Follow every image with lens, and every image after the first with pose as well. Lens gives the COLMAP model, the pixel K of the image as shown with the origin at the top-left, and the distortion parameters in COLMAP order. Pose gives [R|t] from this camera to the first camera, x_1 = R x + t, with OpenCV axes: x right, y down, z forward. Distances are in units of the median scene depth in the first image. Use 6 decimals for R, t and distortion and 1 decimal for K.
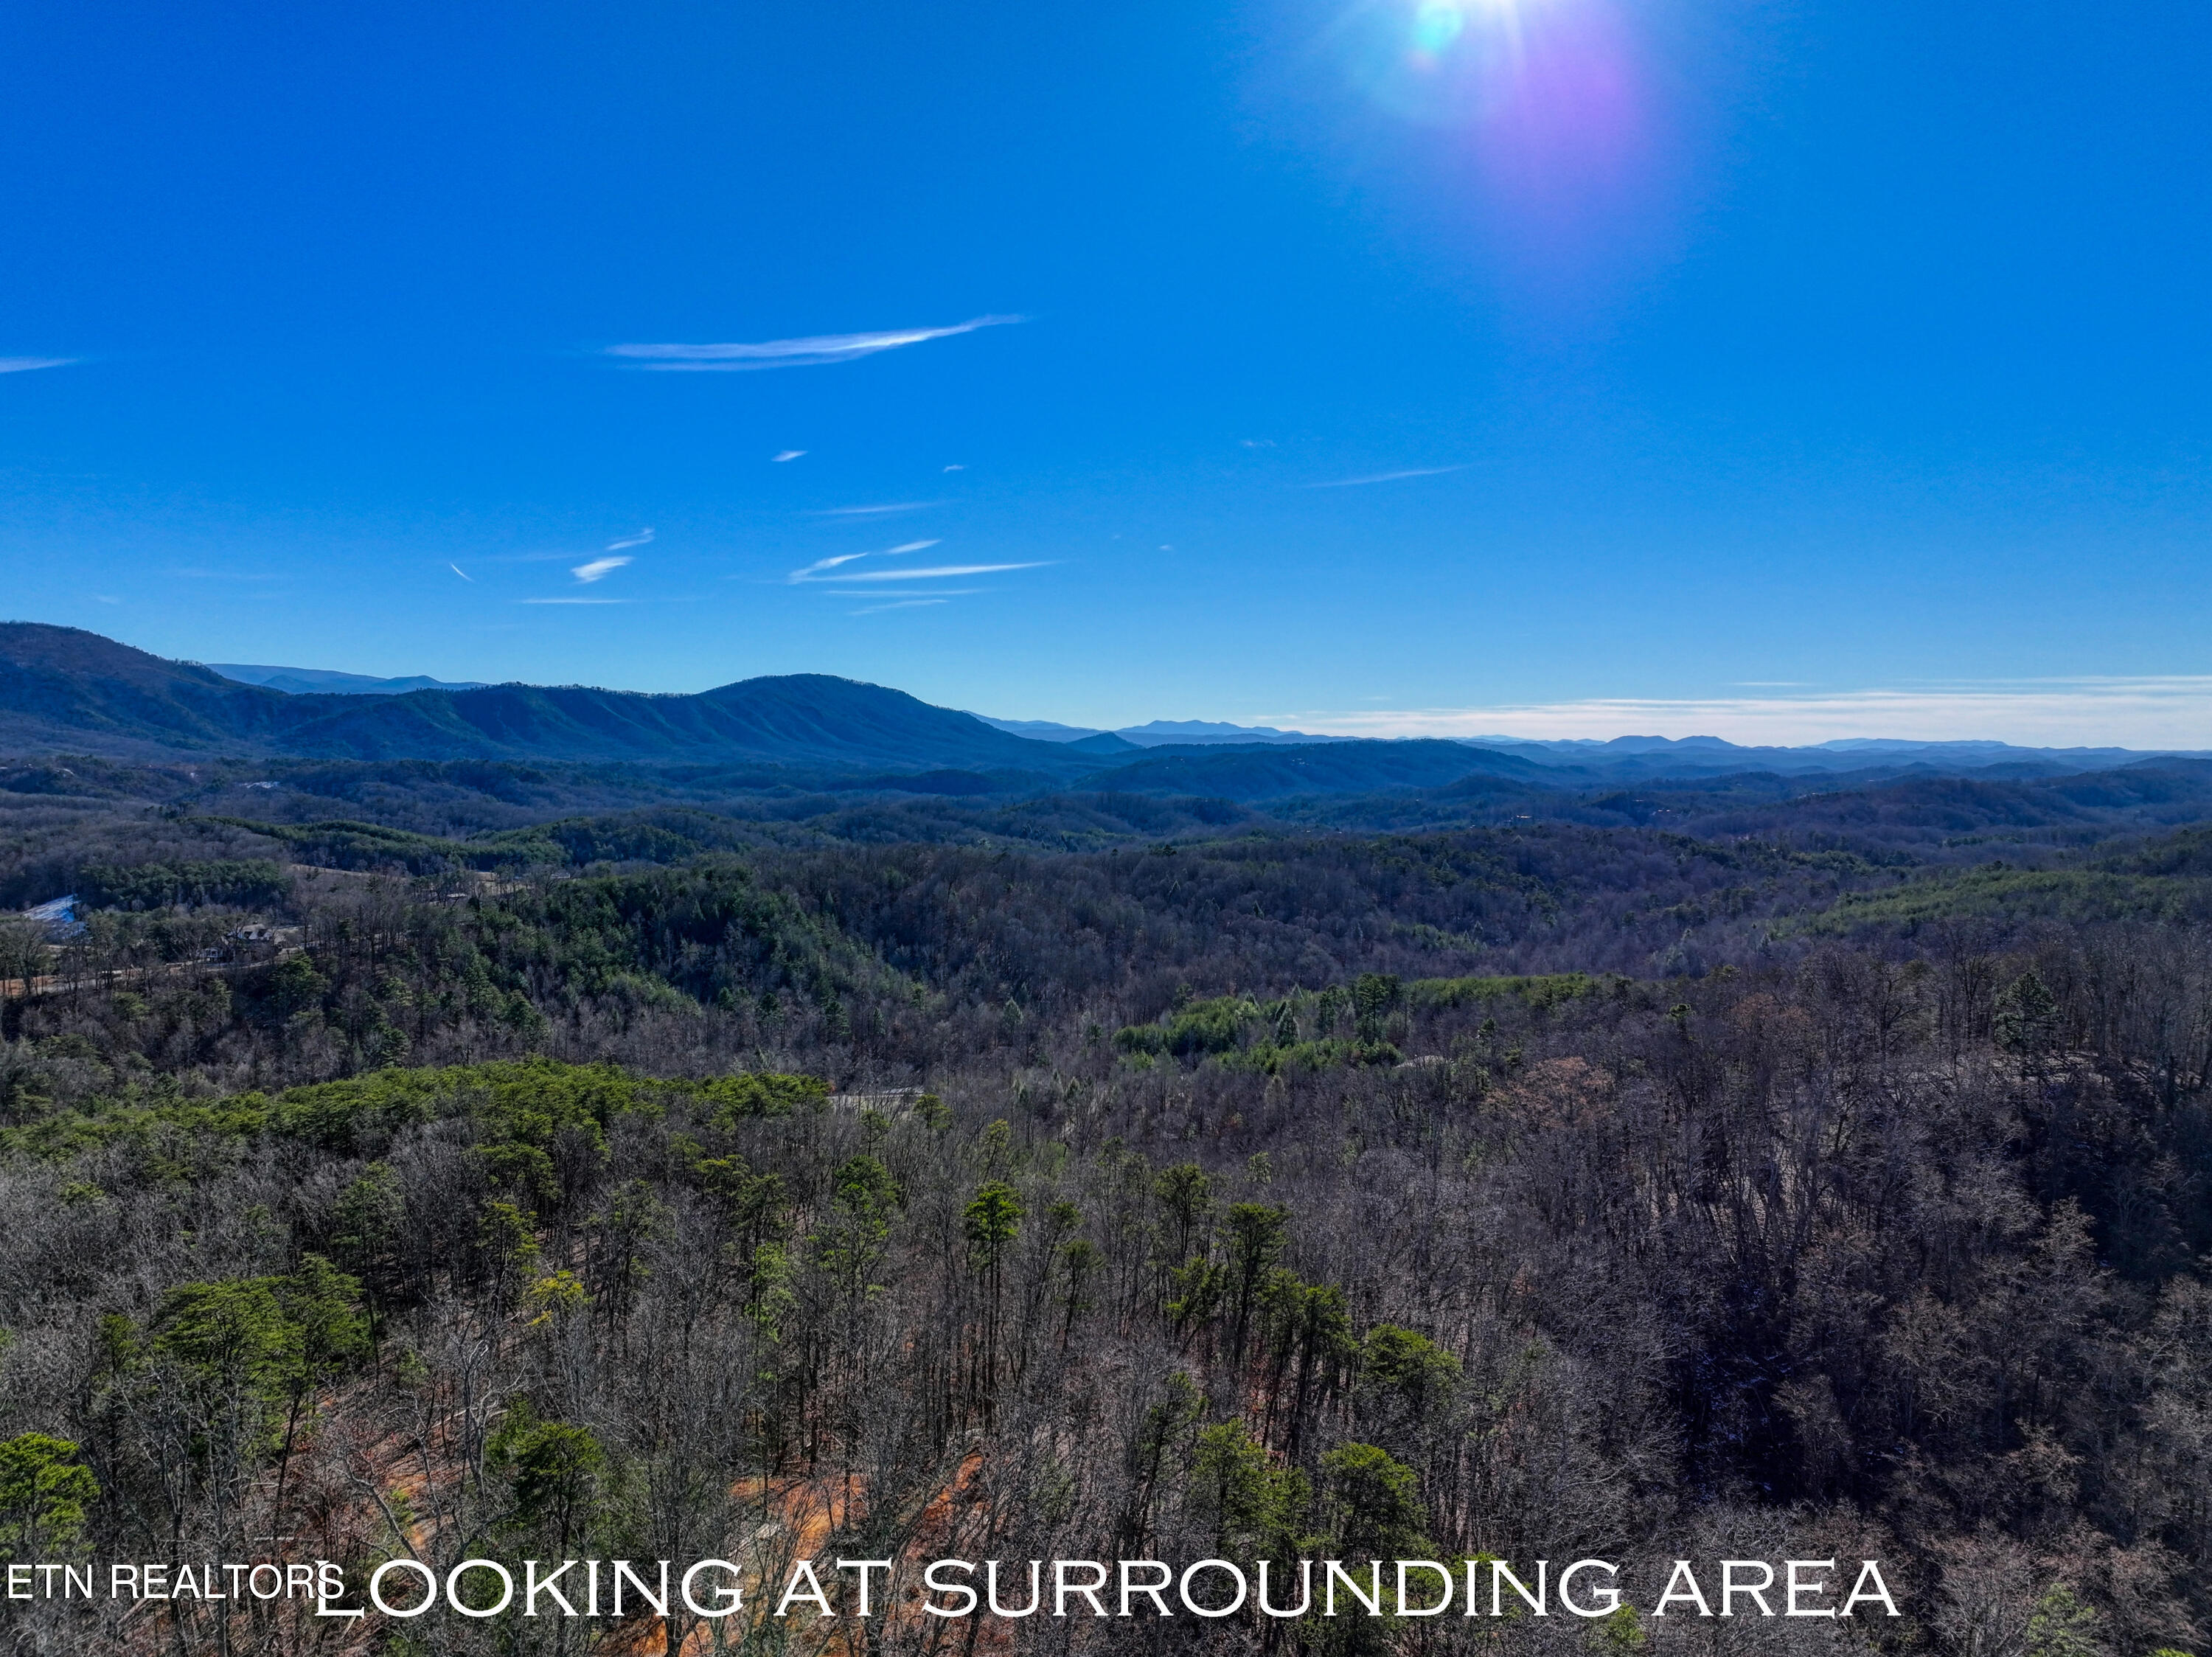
lens RADIAL K [[1571.2, 0, 1120.1], [0, 1571.2, 823.2], [0, 0, 1]] dist [-0.002141, 0.020889]
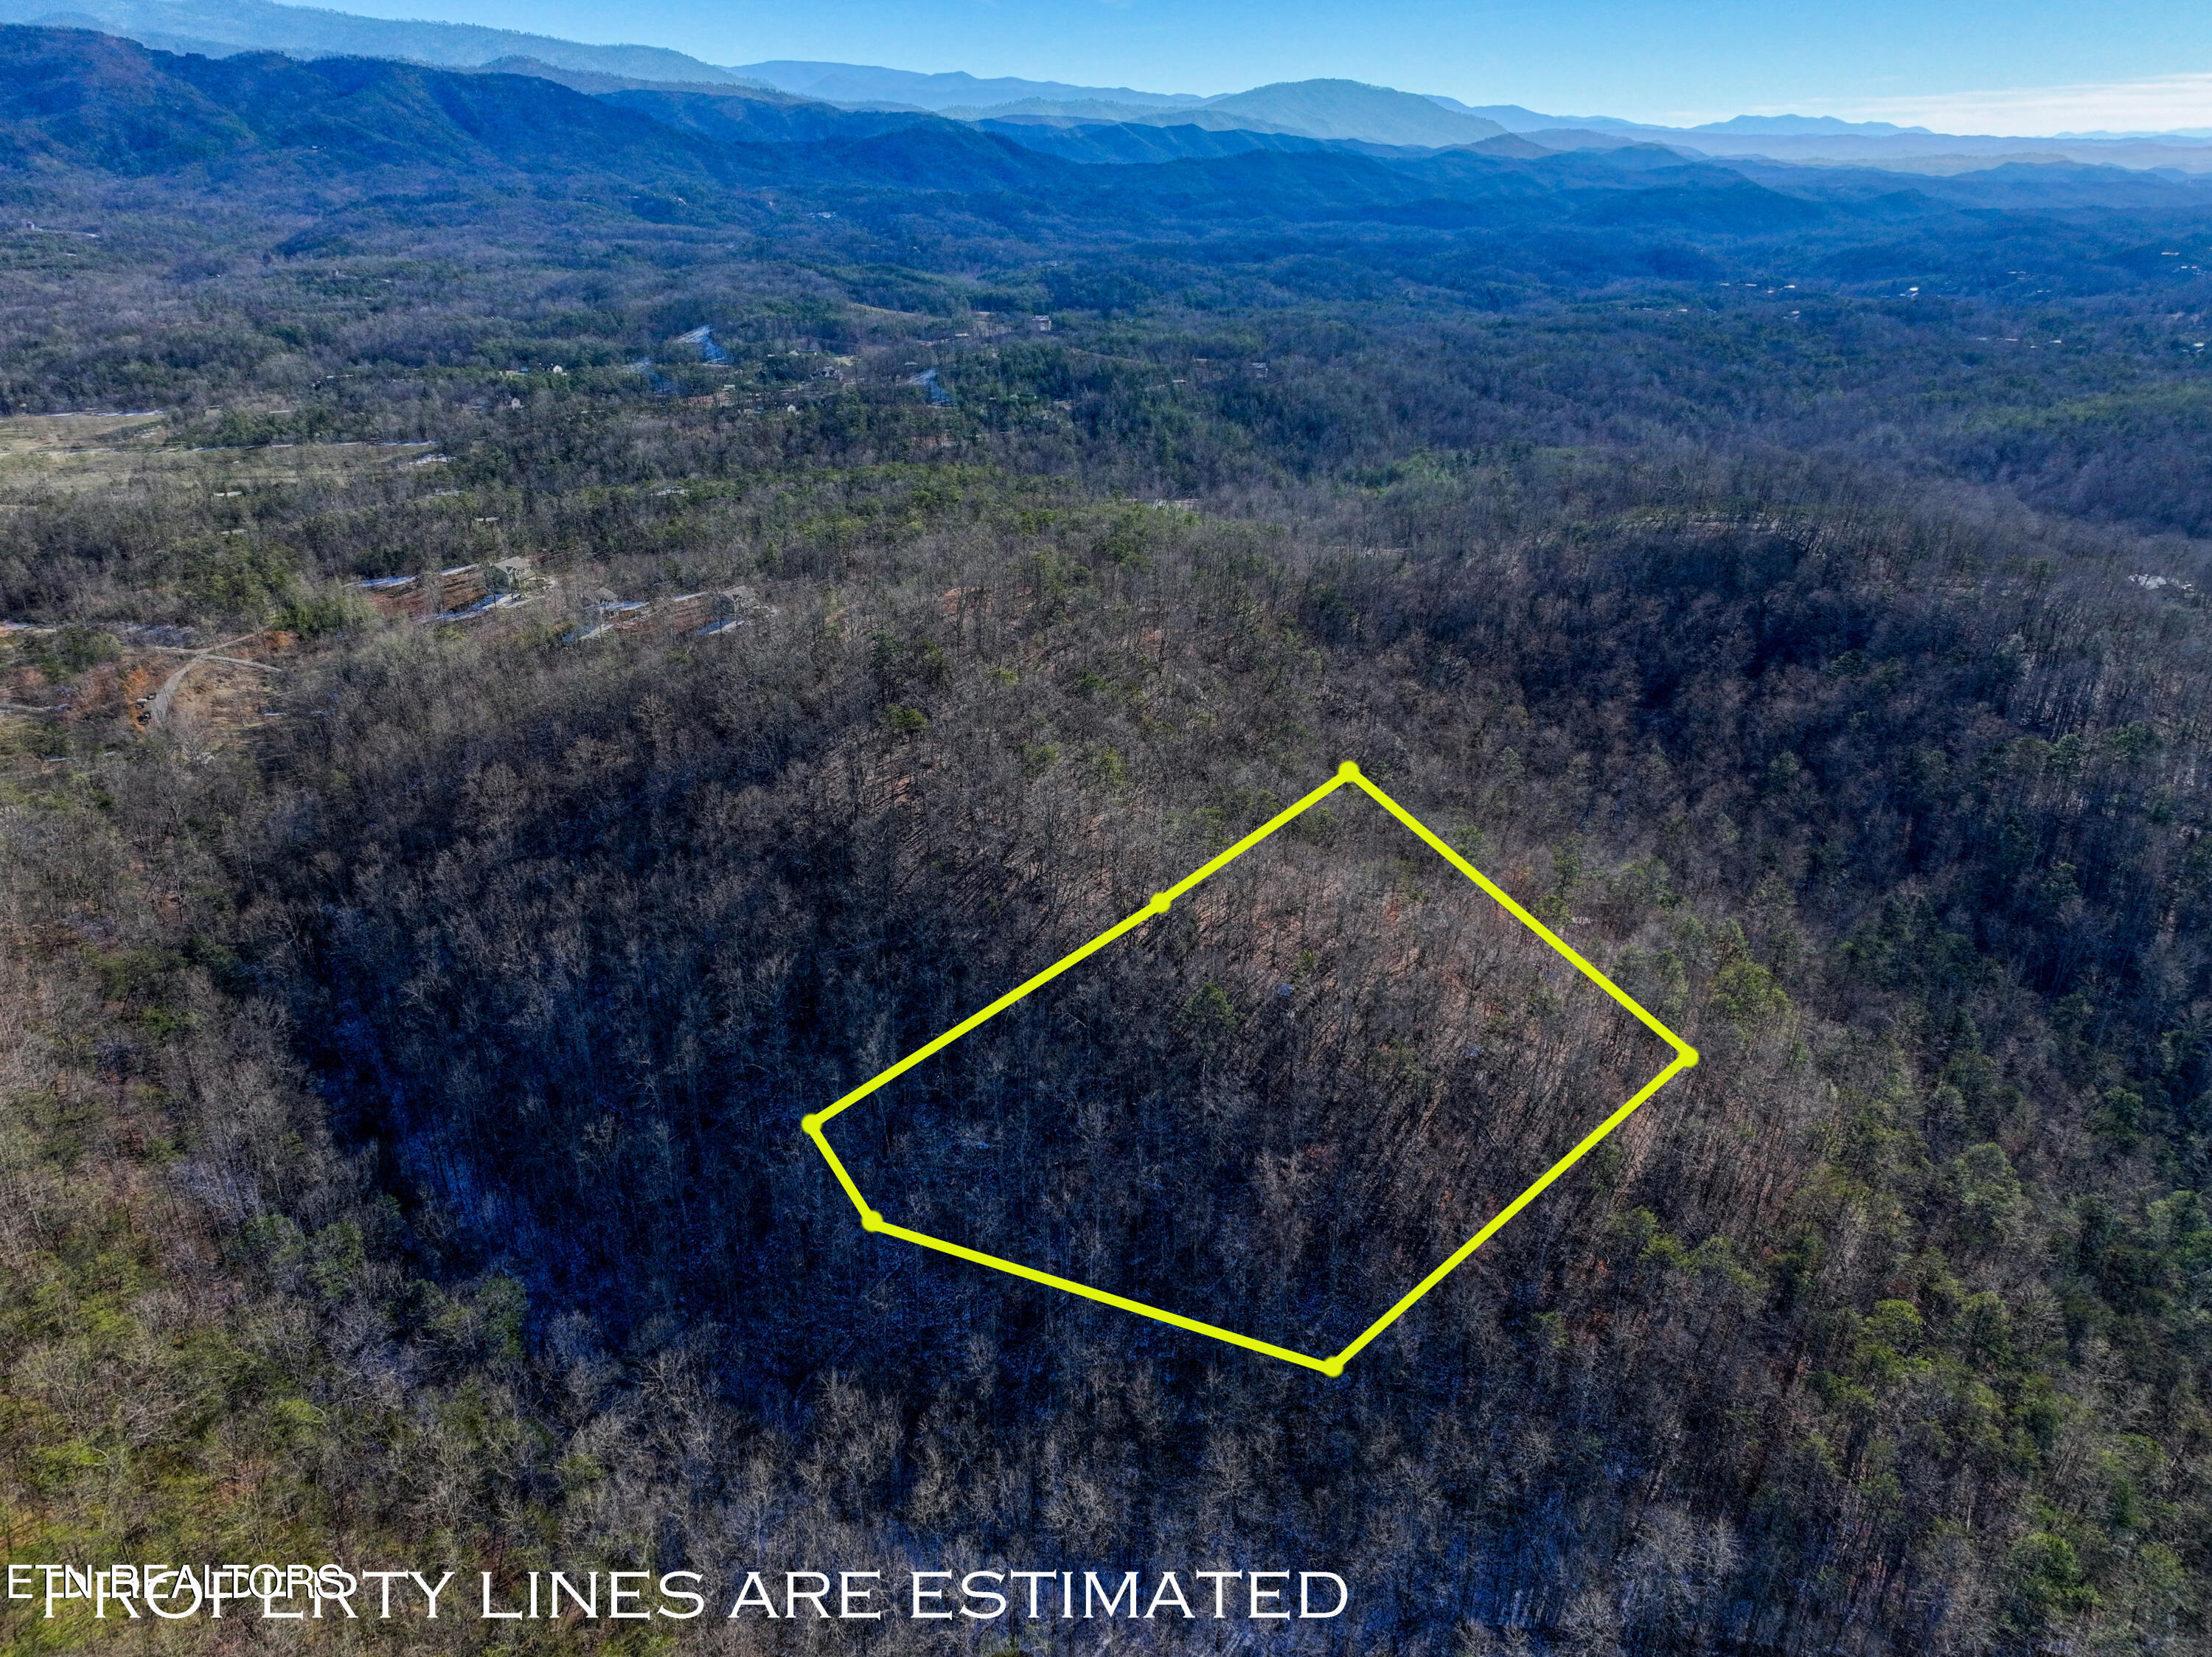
lens RADIAL K [[1571.2, 0, 1107.3], [0, 1571.2, 833.6], [0, 0, 1]] dist [-0.002141, 0.020889]
pose [[0.945155, 0.133216, -0.298221, 0.174375], [-0.018363, 0.933273, 0.358699, -0.048212], [0.326105, -0.333550, 0.884534, -0.323990]]
